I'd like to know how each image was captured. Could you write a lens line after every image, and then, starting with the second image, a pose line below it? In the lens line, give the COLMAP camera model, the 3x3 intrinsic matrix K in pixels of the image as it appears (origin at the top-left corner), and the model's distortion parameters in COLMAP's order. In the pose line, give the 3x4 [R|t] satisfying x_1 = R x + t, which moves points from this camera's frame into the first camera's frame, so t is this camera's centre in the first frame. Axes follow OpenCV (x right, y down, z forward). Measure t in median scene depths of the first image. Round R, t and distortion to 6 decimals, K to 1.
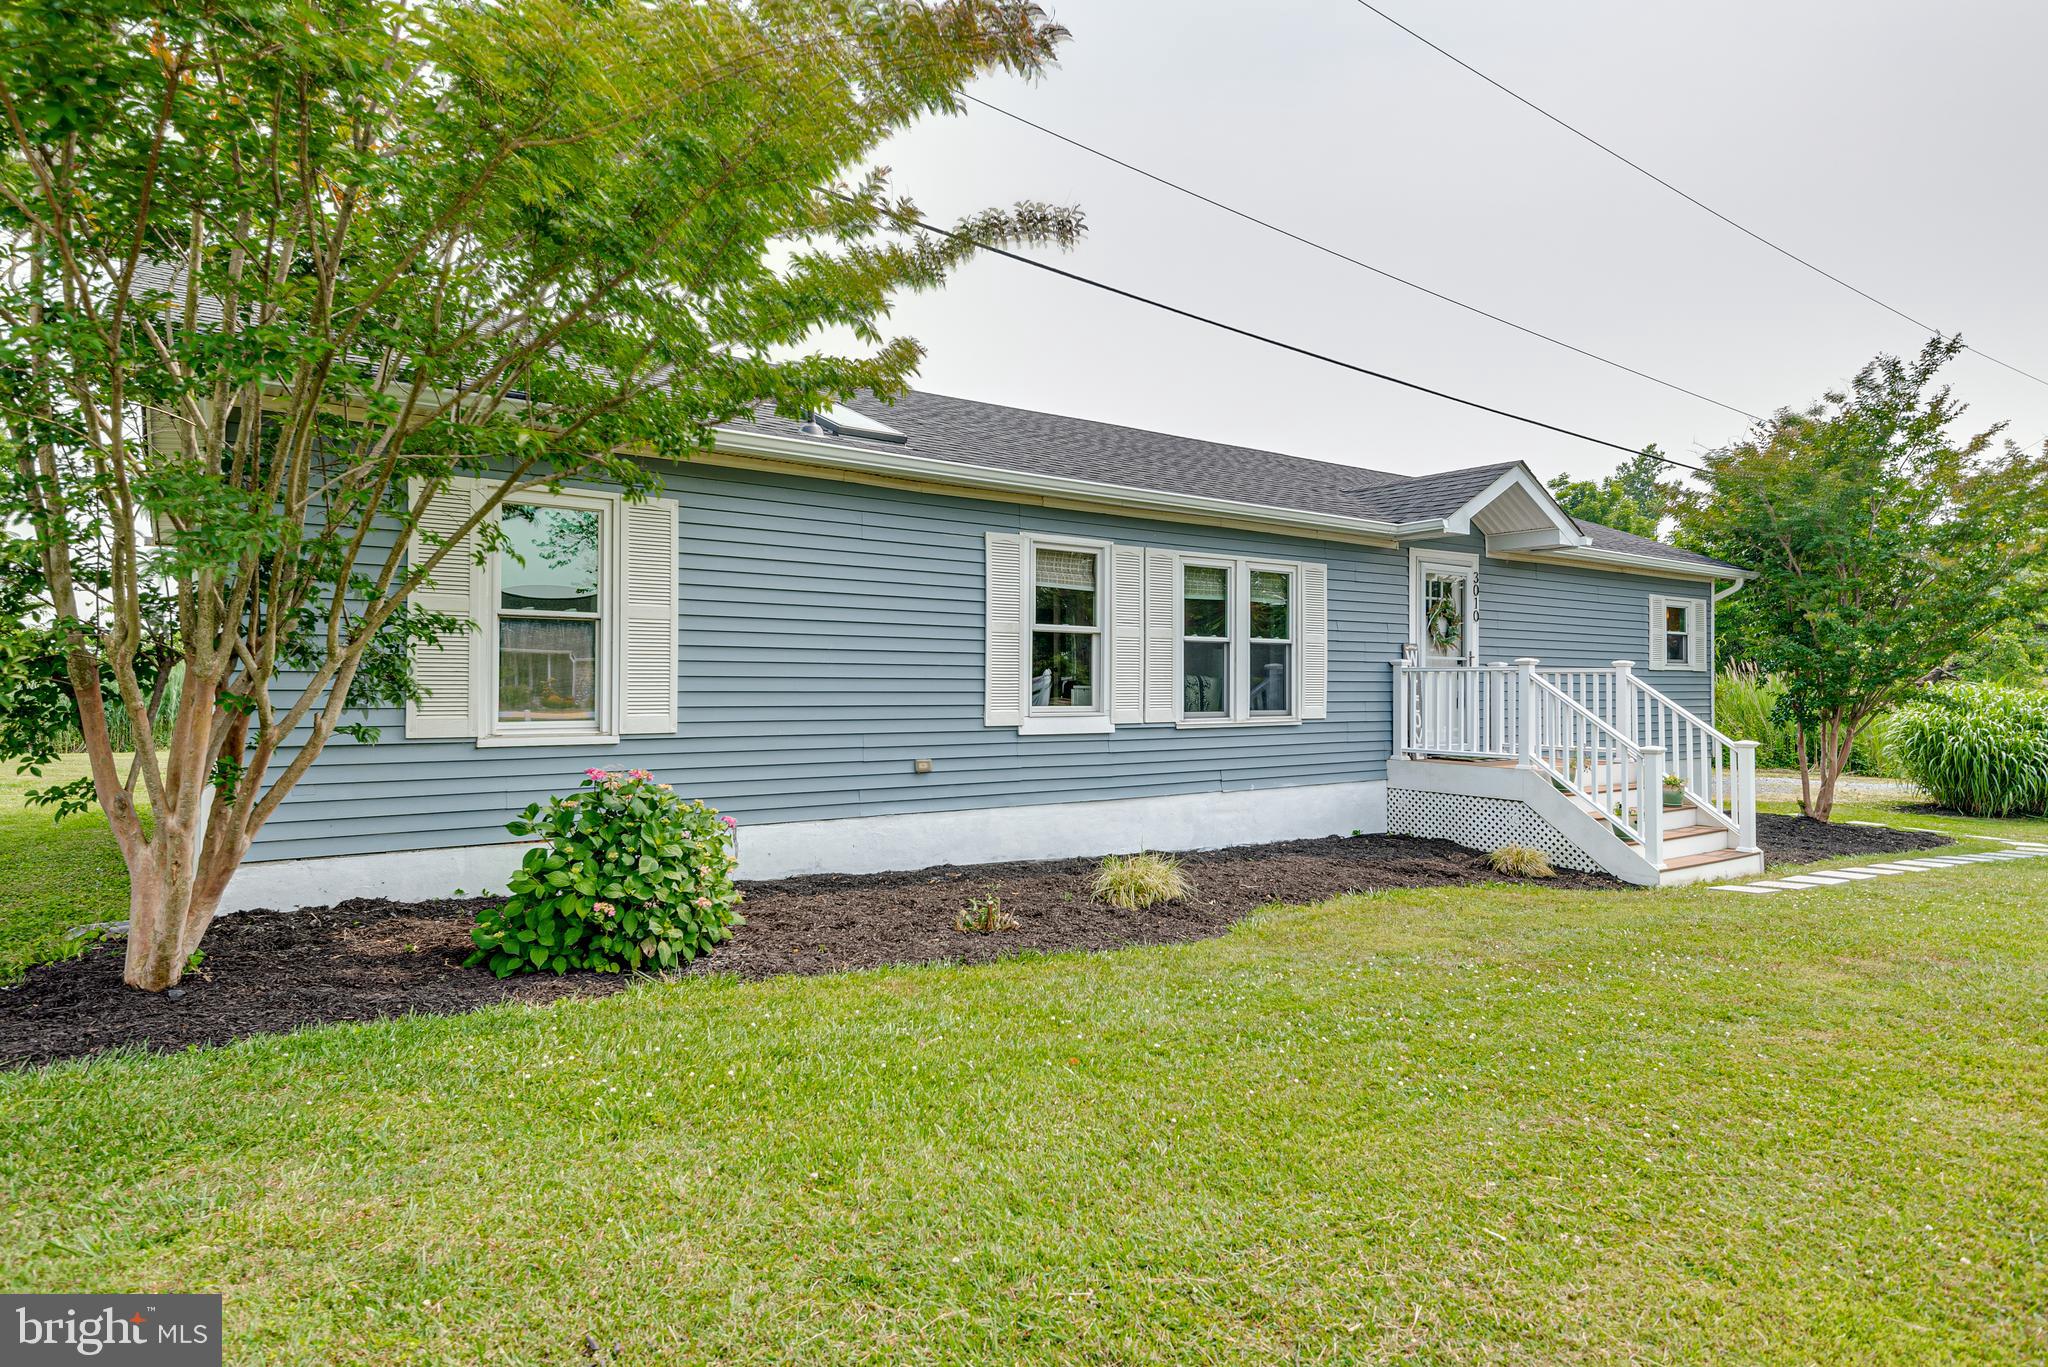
lens RADIAL K [[1196.0, 0, 1026.7], [0, 1196.0, 691.6], [0, 0, 1]] dist [0.006028, 0.001614]
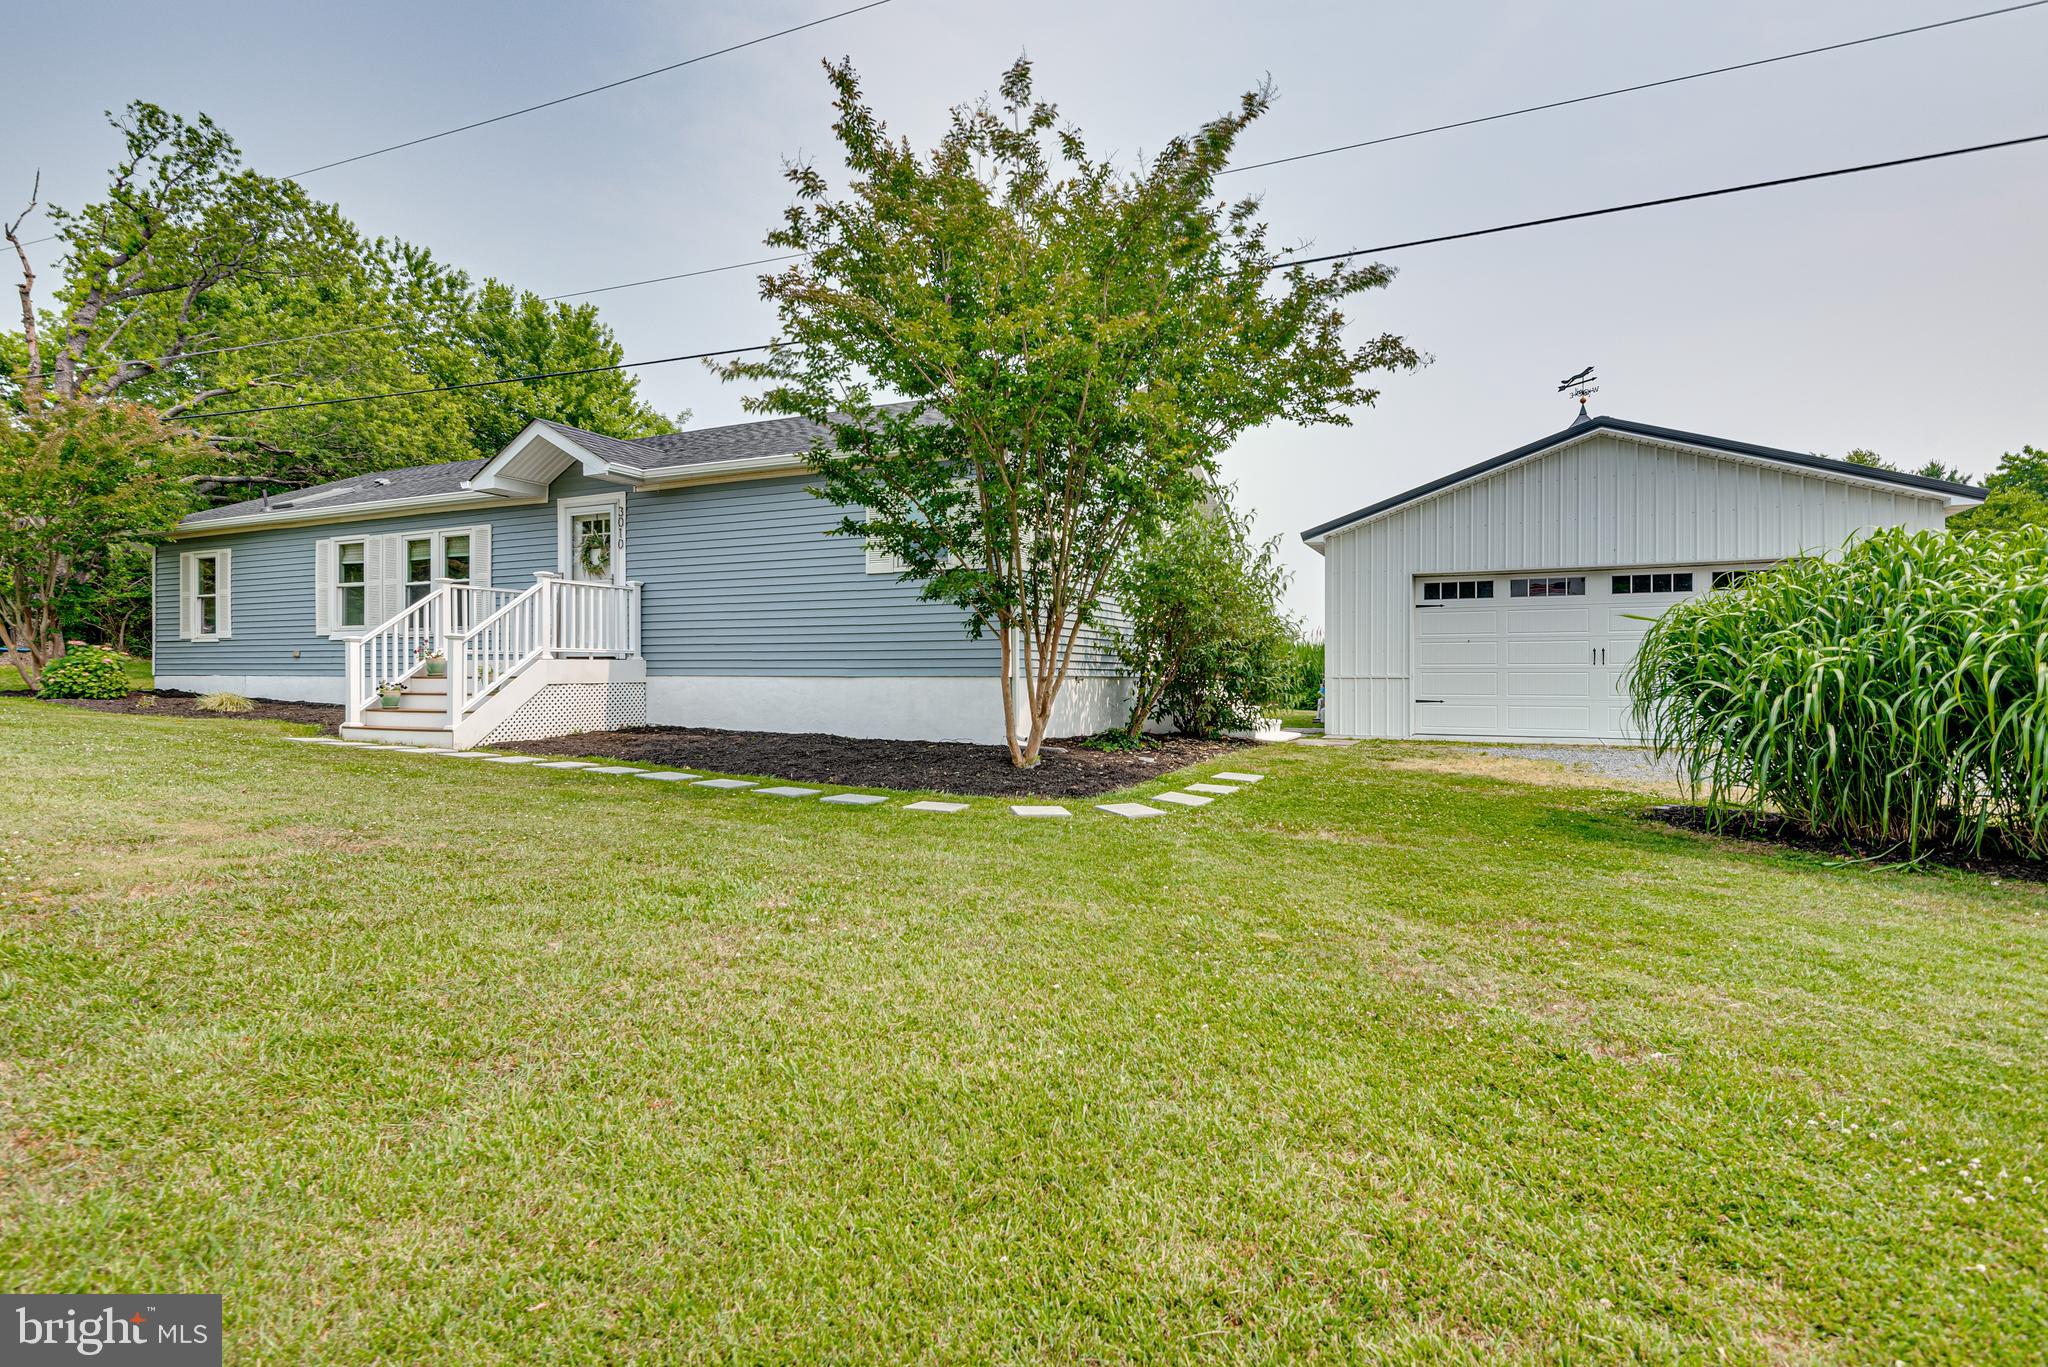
lens RADIAL K [[1024.0, 0, 1040.3], [0, 1024.0, 673.2], [0, 0, 1]] dist [-0.002248, 0.000690]
pose [[0.470538, -0.001237, -0.882379, 1.831475], [-0.001078, 0.999997, -0.001977, 0.083748], [0.882379, 0.001881, 0.470535, 1.111170]]
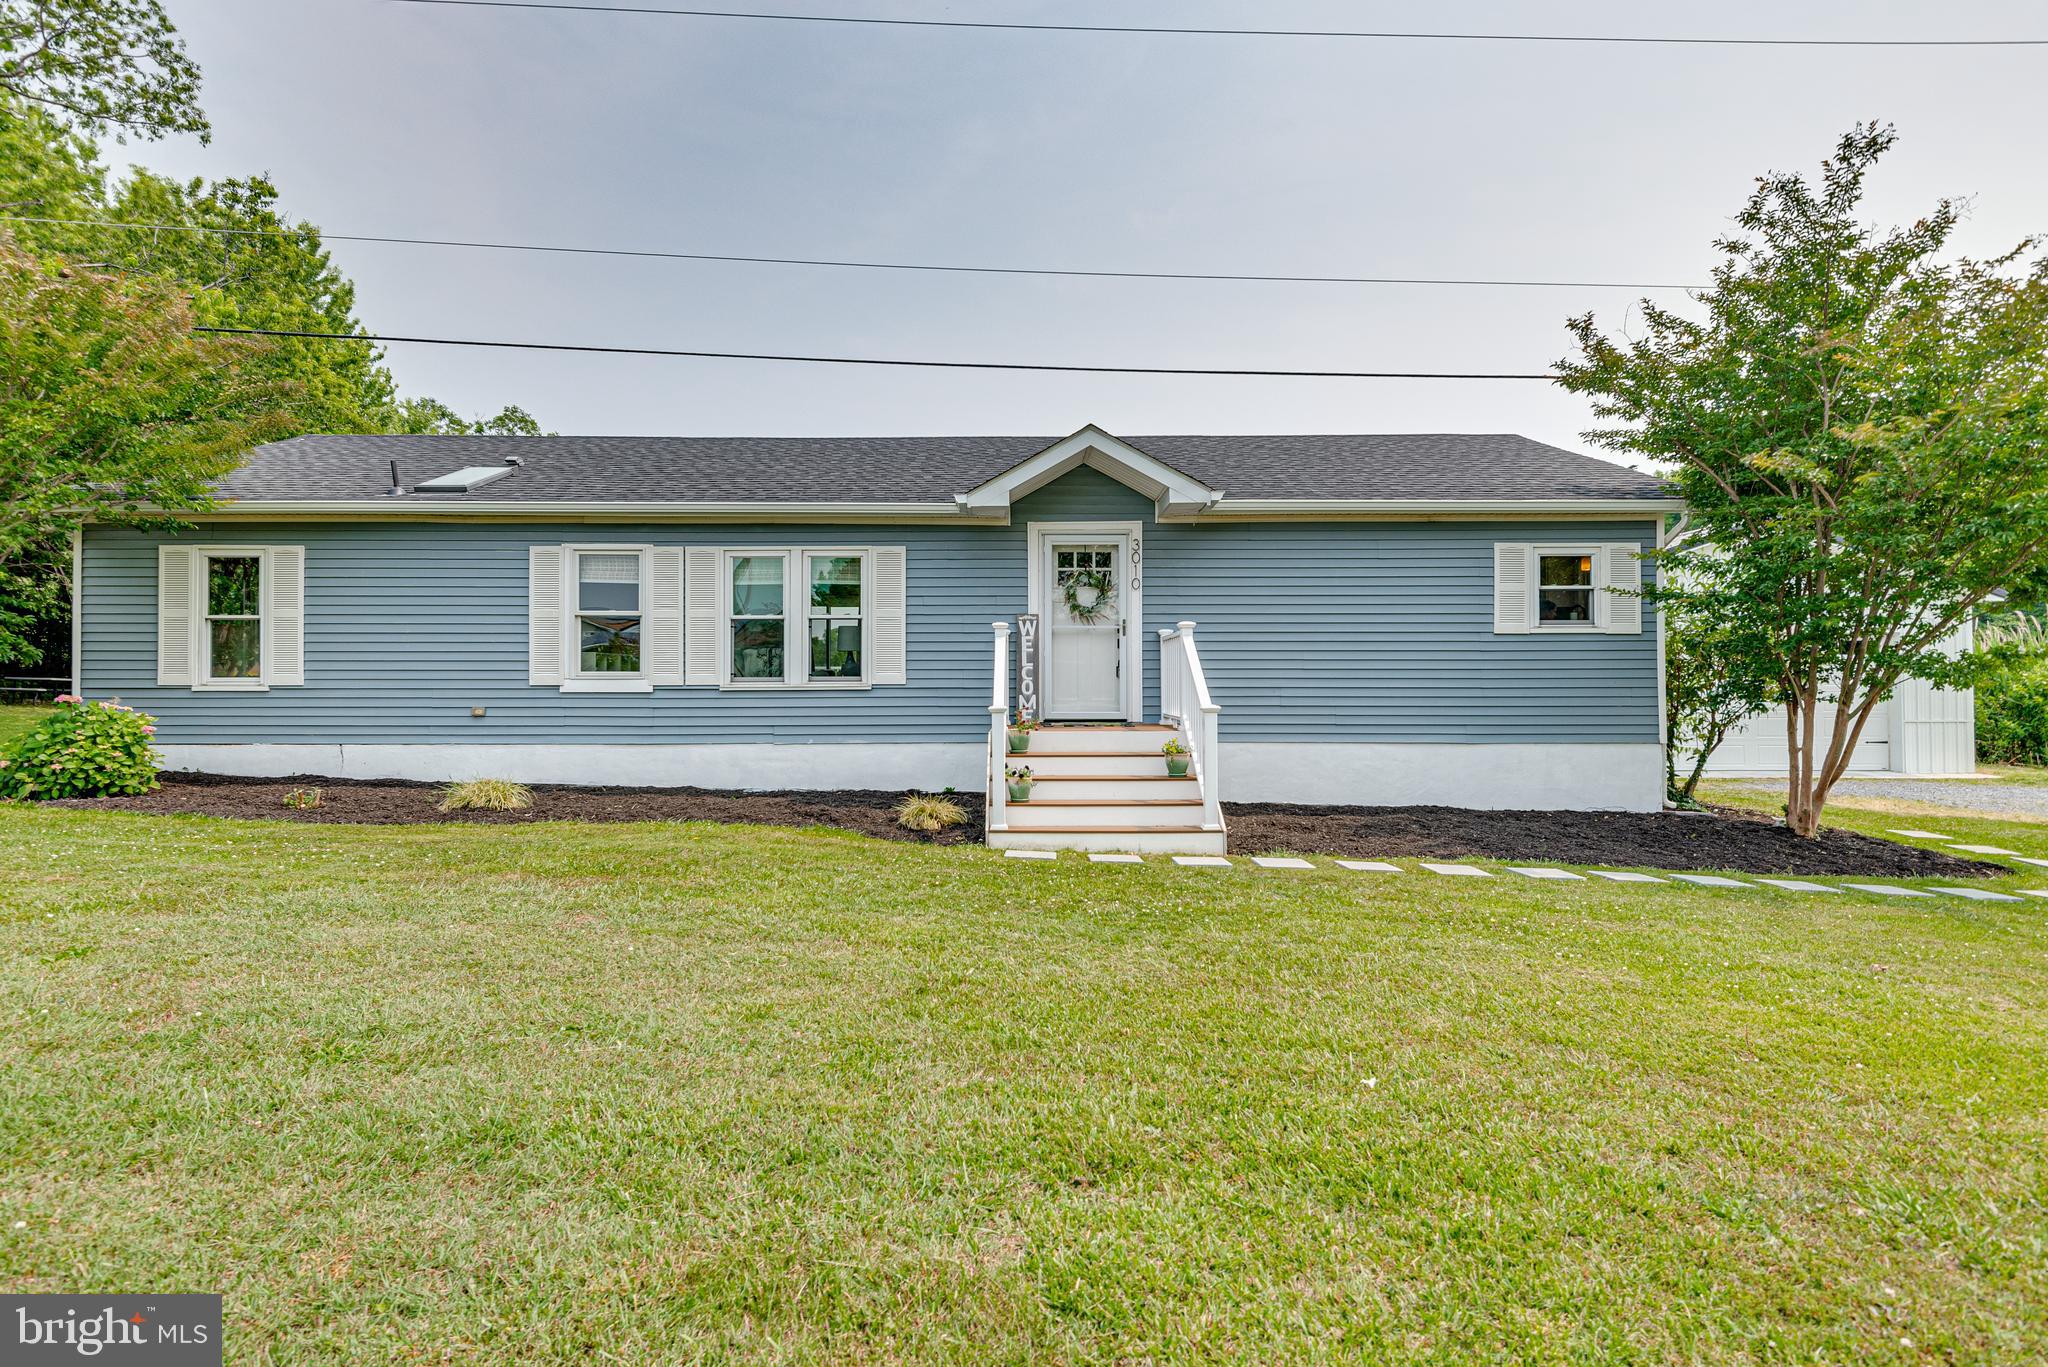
lens RADIAL K [[980.8, 0, 1032.9], [0, 980.8, 676.2], [0, 0, 1]] dist [0.012272, -0.001075]
pose [[0.805363, -0.009806, -0.592701, 0.980040], [0.001138, 0.999887, -0.014996, 0.031972], [0.592781, 0.011403, 0.805283, 0.369787]]
